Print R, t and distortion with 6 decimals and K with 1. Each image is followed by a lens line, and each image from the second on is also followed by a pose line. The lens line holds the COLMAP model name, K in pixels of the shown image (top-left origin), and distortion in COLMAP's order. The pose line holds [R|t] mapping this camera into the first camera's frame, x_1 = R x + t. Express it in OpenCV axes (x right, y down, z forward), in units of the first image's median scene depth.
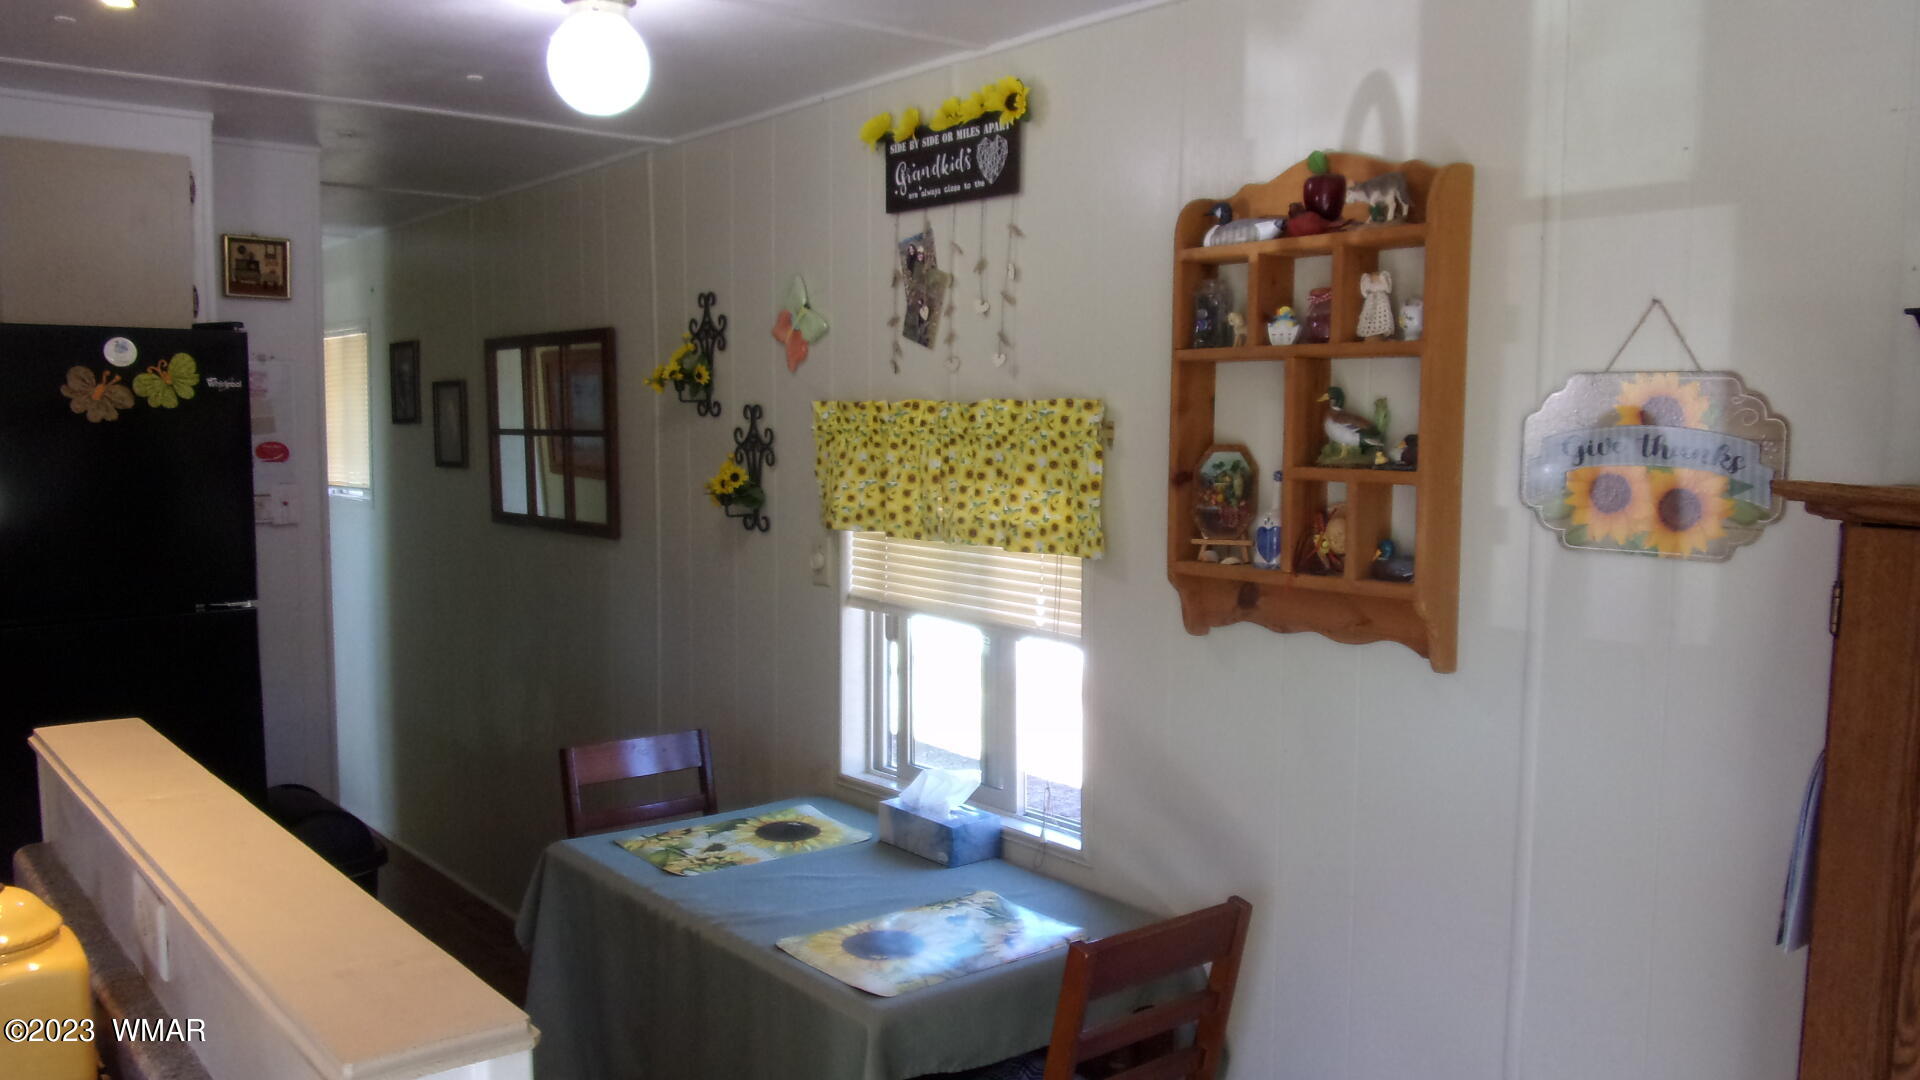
lens RADIAL K [[1456.7, 0, 957.7], [0, 1456.7, 545.2], [0, 0, 1]] dist [0.007976, -0.015675]
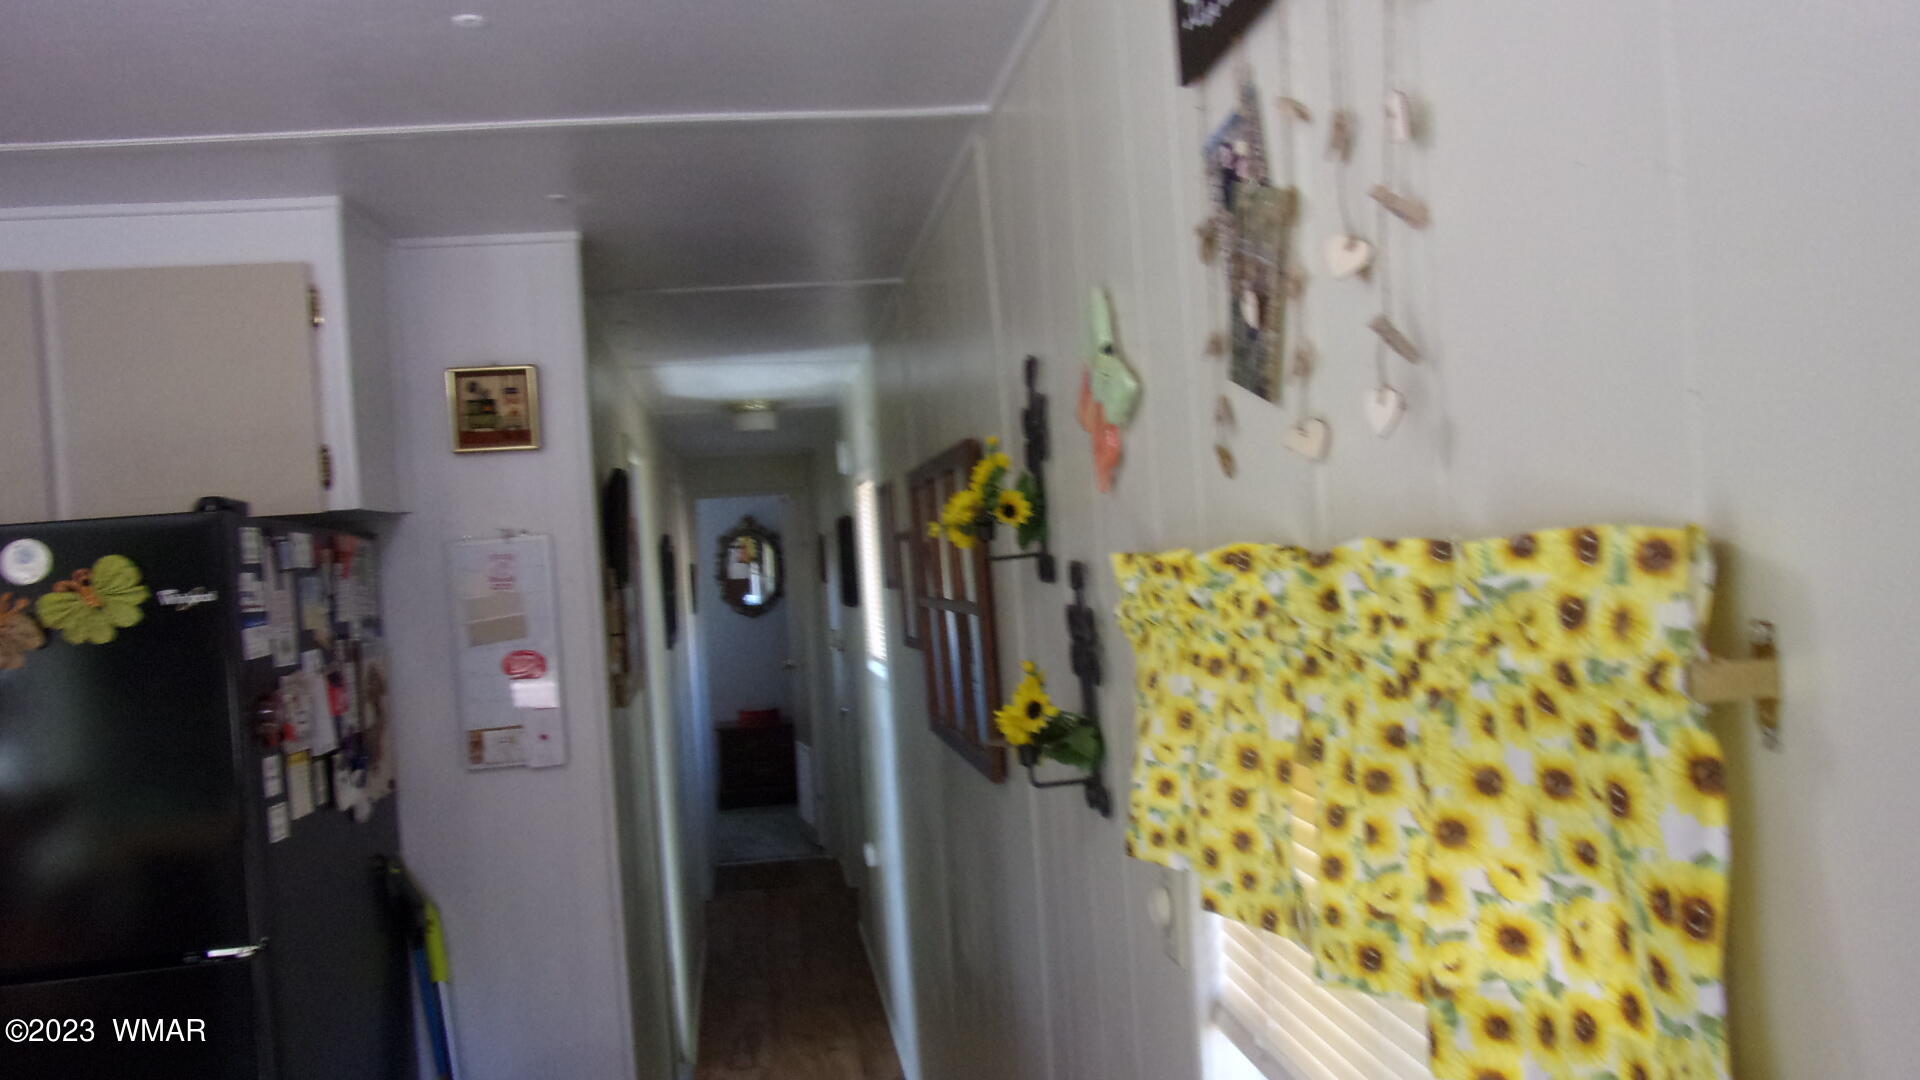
lens RADIAL K [[1456.7, 0, 961.0], [0, 1456.7, 527.7], [0, 0, 1]] dist [0.007976, -0.015675]
pose [[0.850847, -0.076666, -0.519791, 0.106688], [0.030649, 0.994855, -0.096566, -0.073710], [0.524519, 0.066231, 0.848819, 0.676077]]
